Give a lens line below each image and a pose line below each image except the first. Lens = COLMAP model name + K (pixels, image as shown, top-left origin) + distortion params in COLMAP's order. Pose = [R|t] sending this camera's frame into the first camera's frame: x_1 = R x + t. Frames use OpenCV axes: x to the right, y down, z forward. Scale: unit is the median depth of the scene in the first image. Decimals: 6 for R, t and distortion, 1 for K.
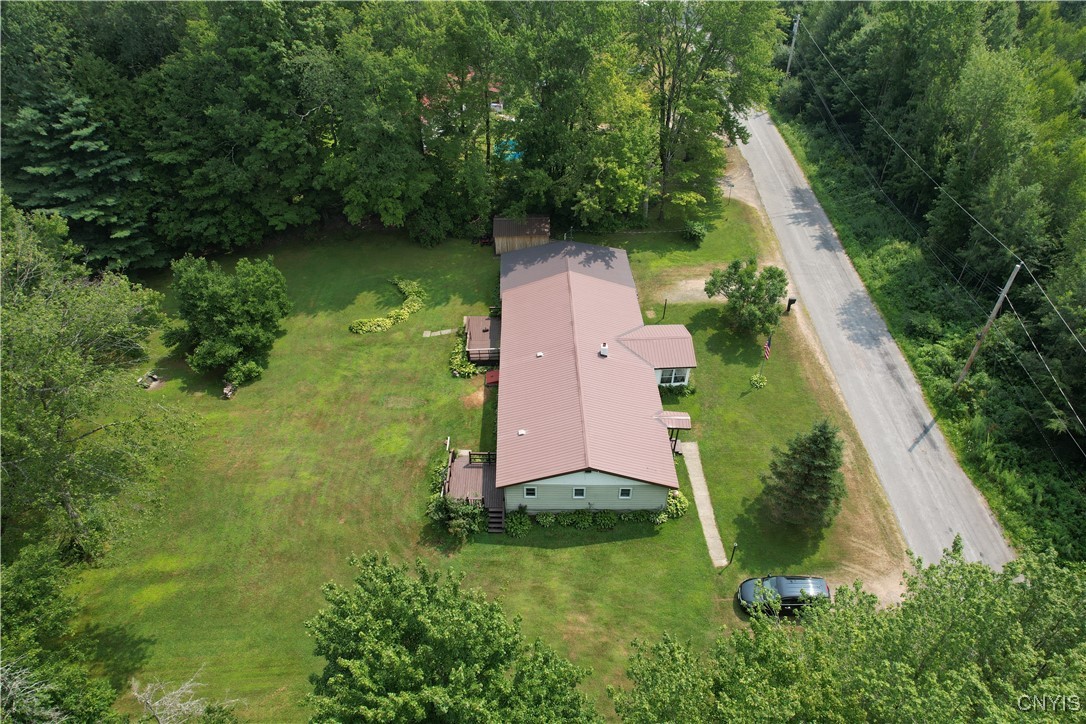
lens RADIAL K [[693.6, 0, 543.0], [0, 693.6, 362.0], [0, 0, 1]] dist [-0.057564, 0.001546]
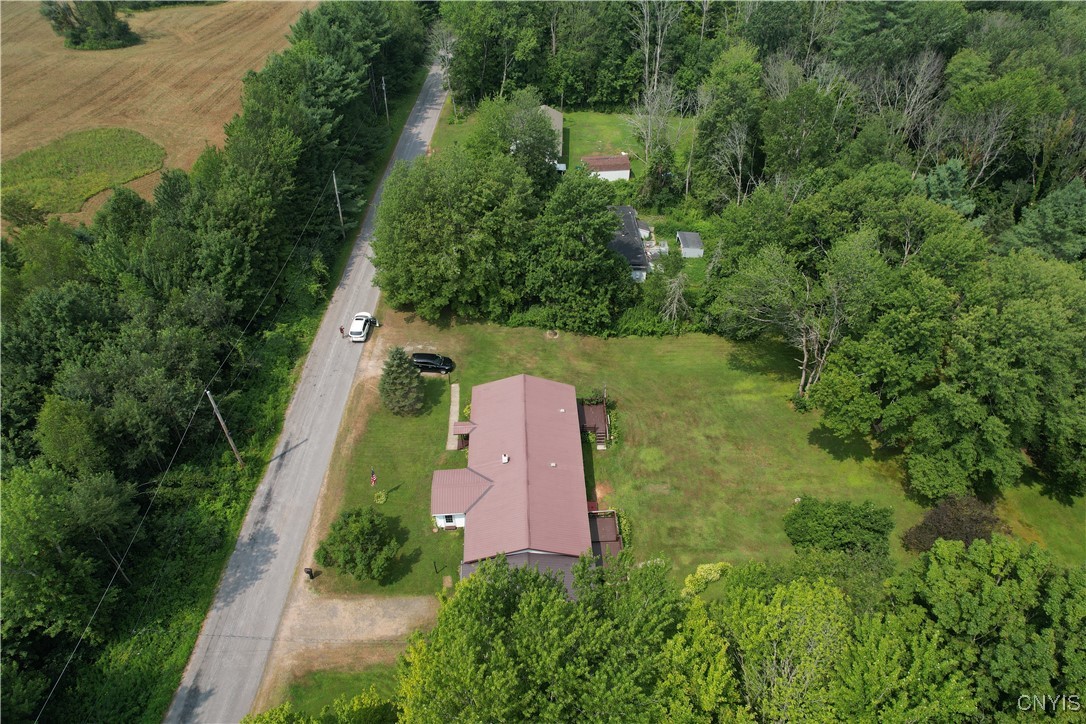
lens RADIAL K [[693.6, 0, 543.0], [0, 693.6, 362.0], [0, 0, 1]] dist [-0.057564, 0.001546]
pose [[-0.999813, 0.001552, -0.019275, 0.035951], [-0.018881, 0.136843, 0.990413, -1.185581], [0.004175, 0.990592, -0.136788, 0.869449]]
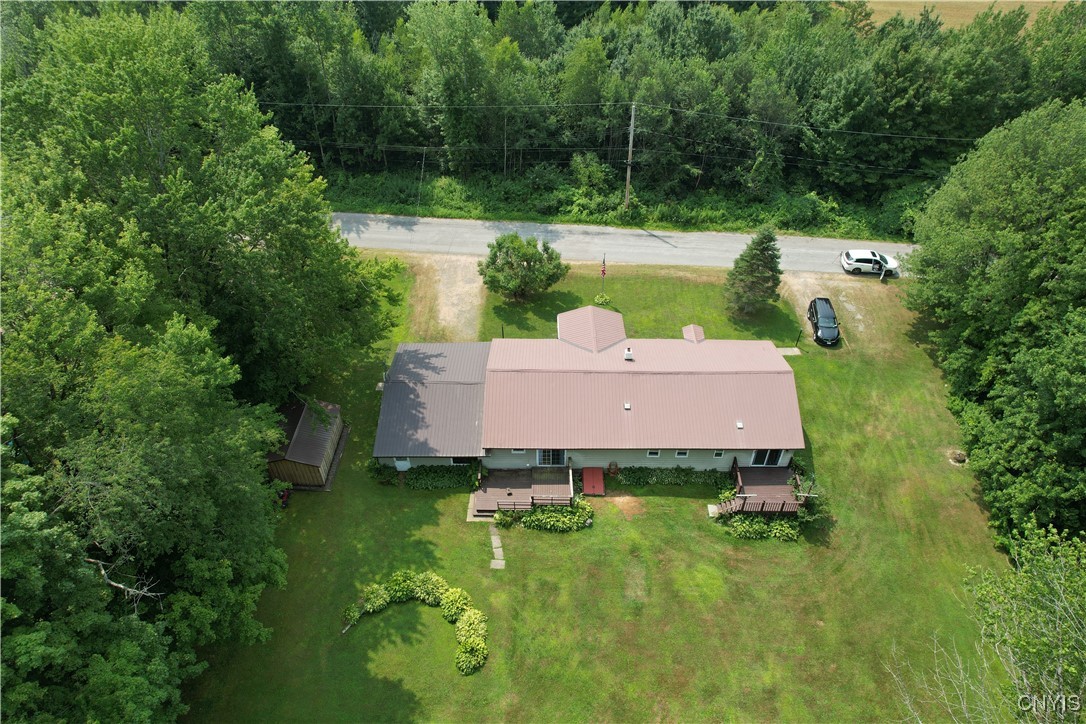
lens RADIAL K [[693.6, 0, 543.0], [0, 693.6, 362.0], [0, 0, 1]] dist [-0.057564, 0.001546]
pose [[0.042334, -0.667003, 0.743851, -0.587622], [0.640957, 0.589249, 0.491895, -0.513122], [-0.766409, 0.455953, 0.452465, 0.559643]]
